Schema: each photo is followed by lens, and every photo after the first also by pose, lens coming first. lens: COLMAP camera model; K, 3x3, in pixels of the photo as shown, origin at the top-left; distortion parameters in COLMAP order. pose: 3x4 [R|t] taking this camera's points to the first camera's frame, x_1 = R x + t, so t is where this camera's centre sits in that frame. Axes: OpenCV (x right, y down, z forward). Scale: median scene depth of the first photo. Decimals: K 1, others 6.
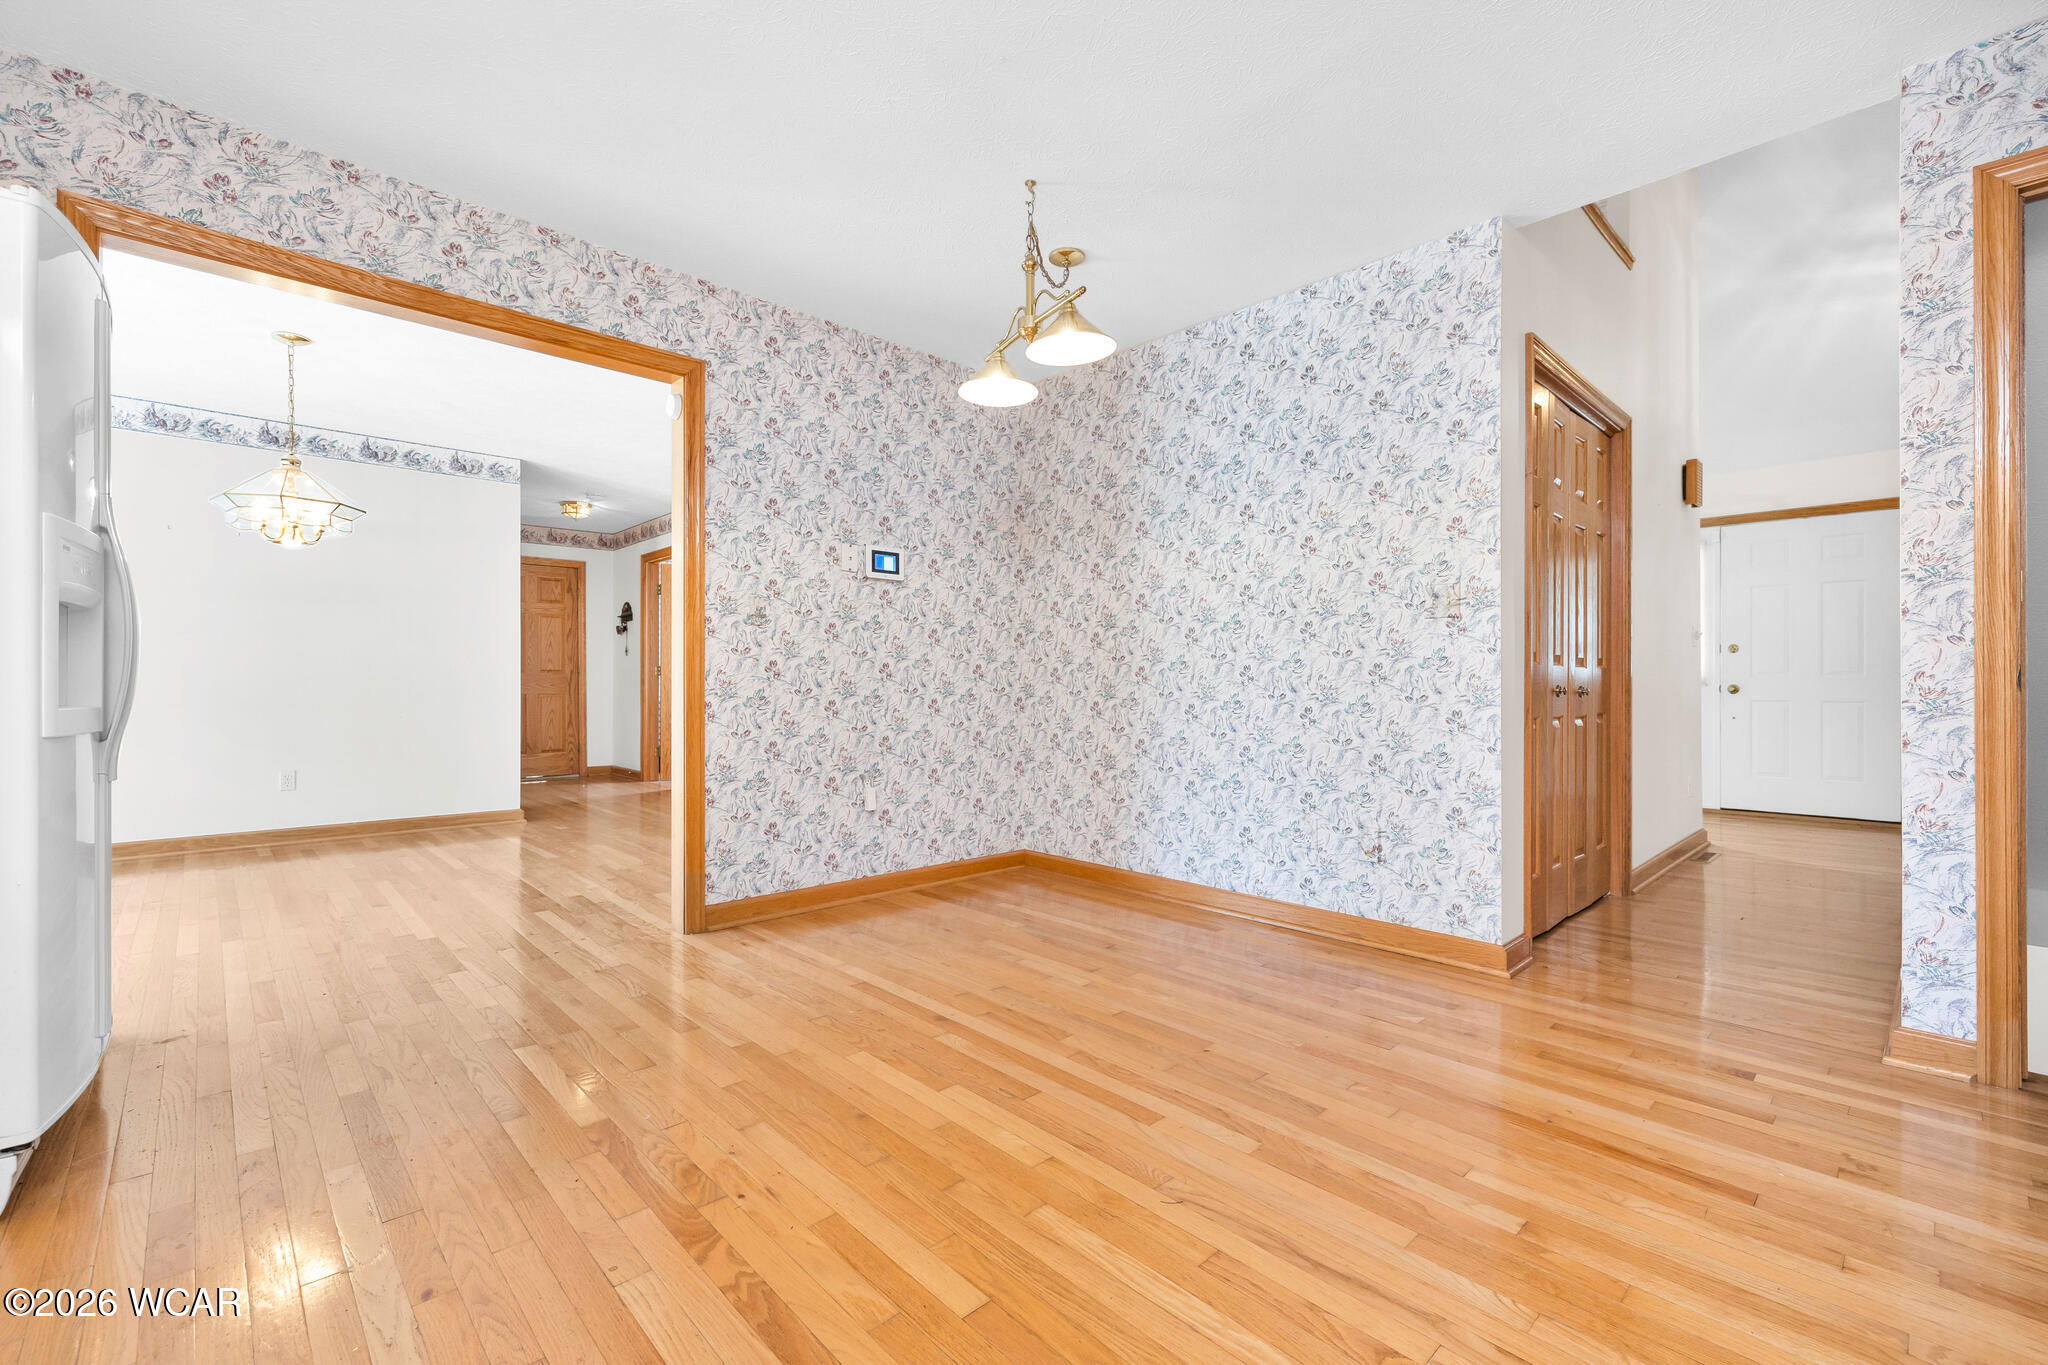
lens RADIAL K [[878.4, 0, 1025.9], [0, 878.4, 677.2], [0, 0, 1]] dist [0.000383, 0.000017]
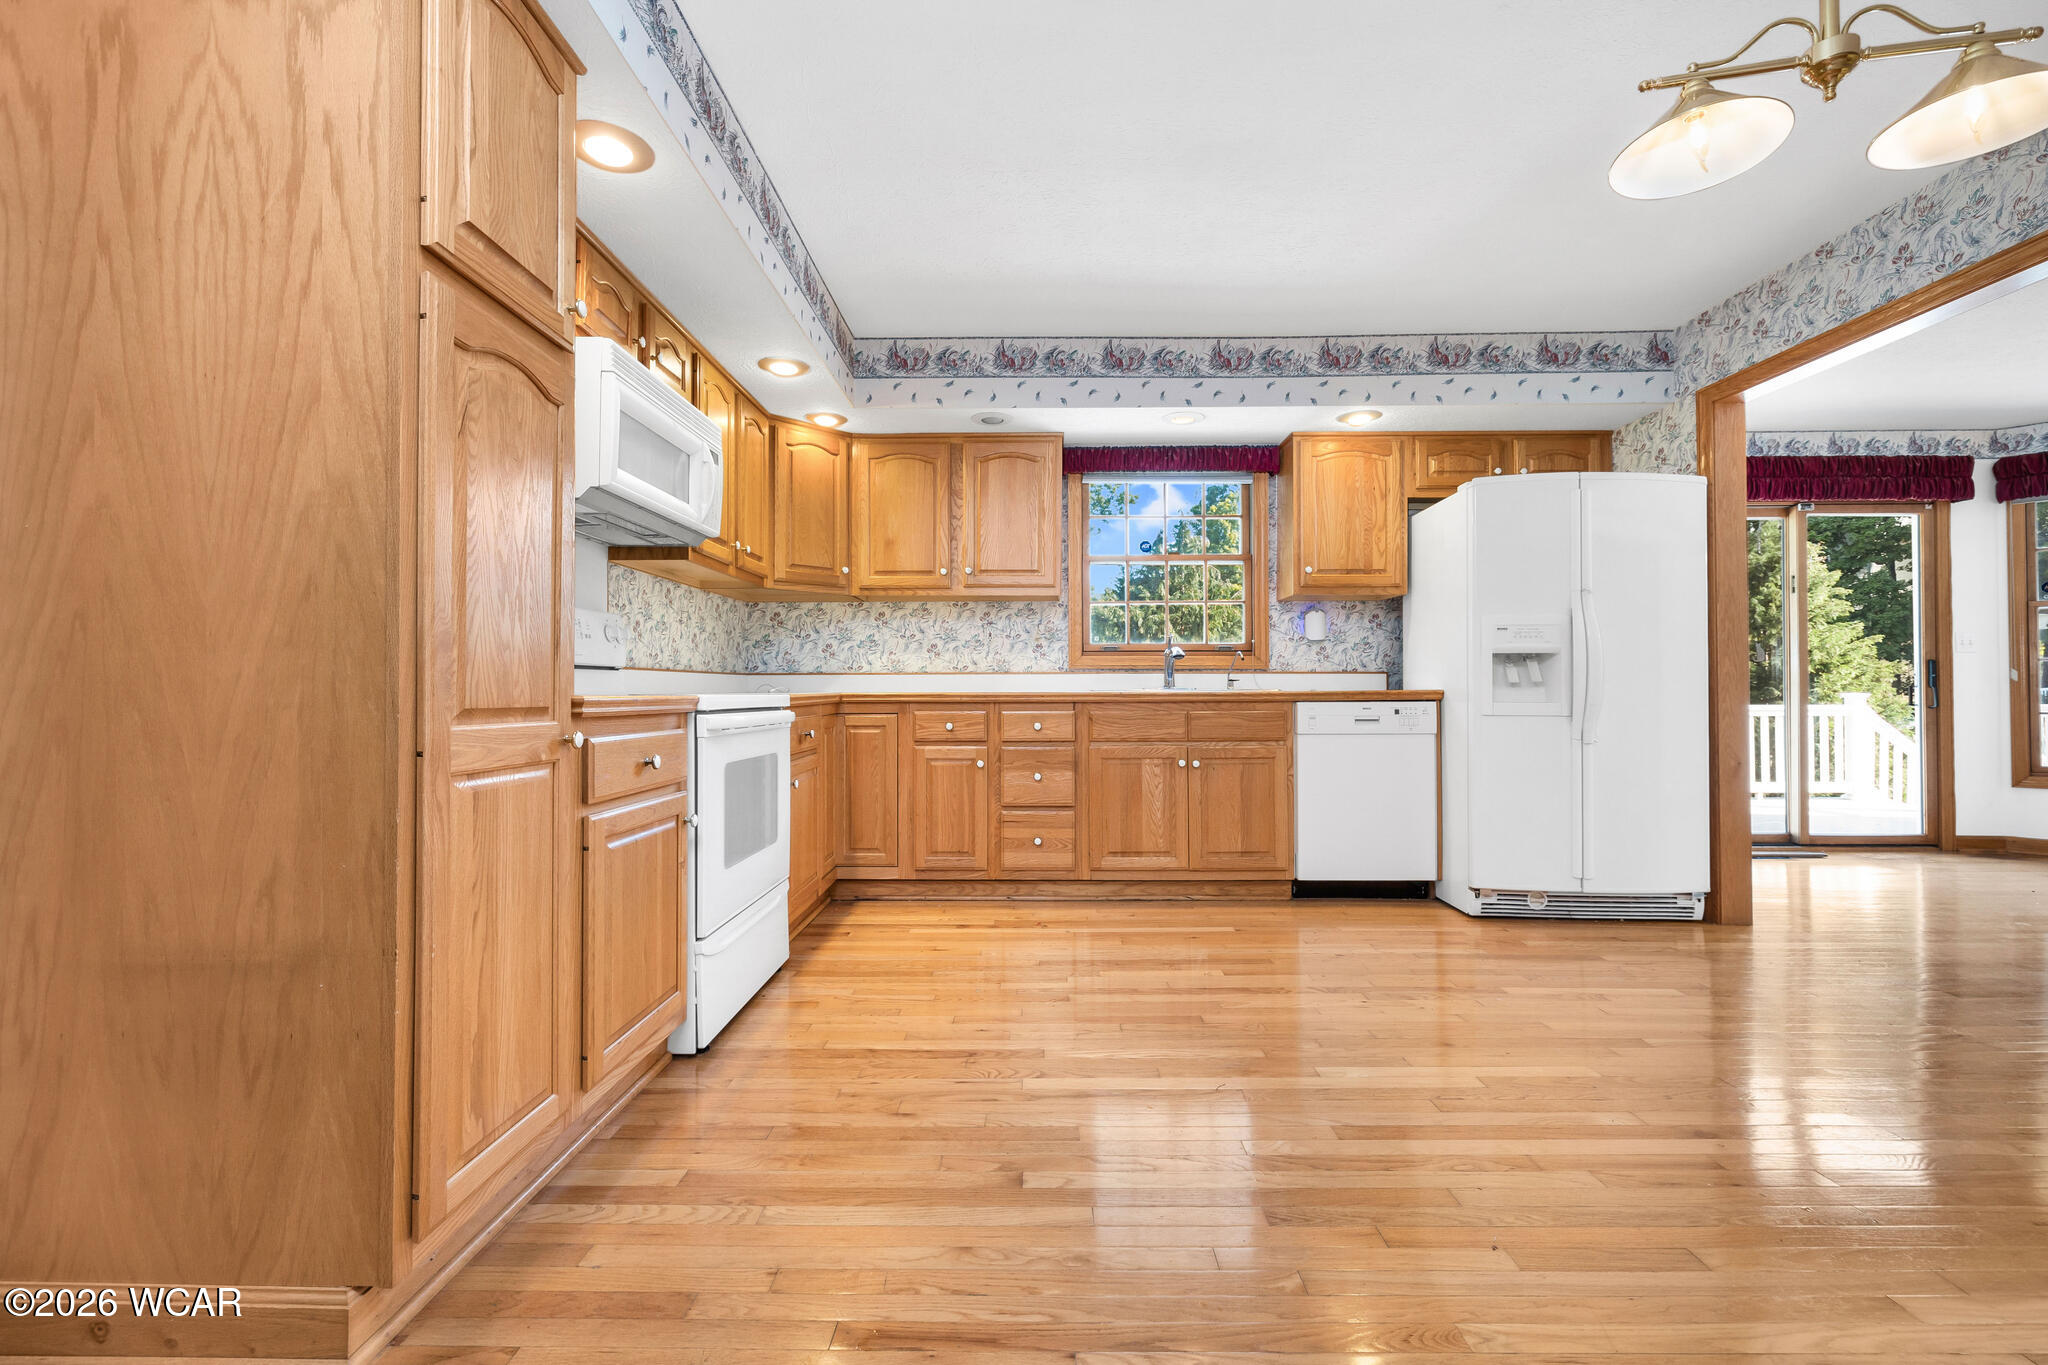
lens RADIAL K [[878.4, 0, 1024.7], [0, 878.4, 683.1], [0, 0, 1]] dist [0.000383, 0.000017]
pose [[-0.697136, -0.008655, -0.716887, 1.155111], [-0.002196, 0.999948, -0.009938, 0.014016], [0.716936, -0.005354, -0.697119, 1.508189]]
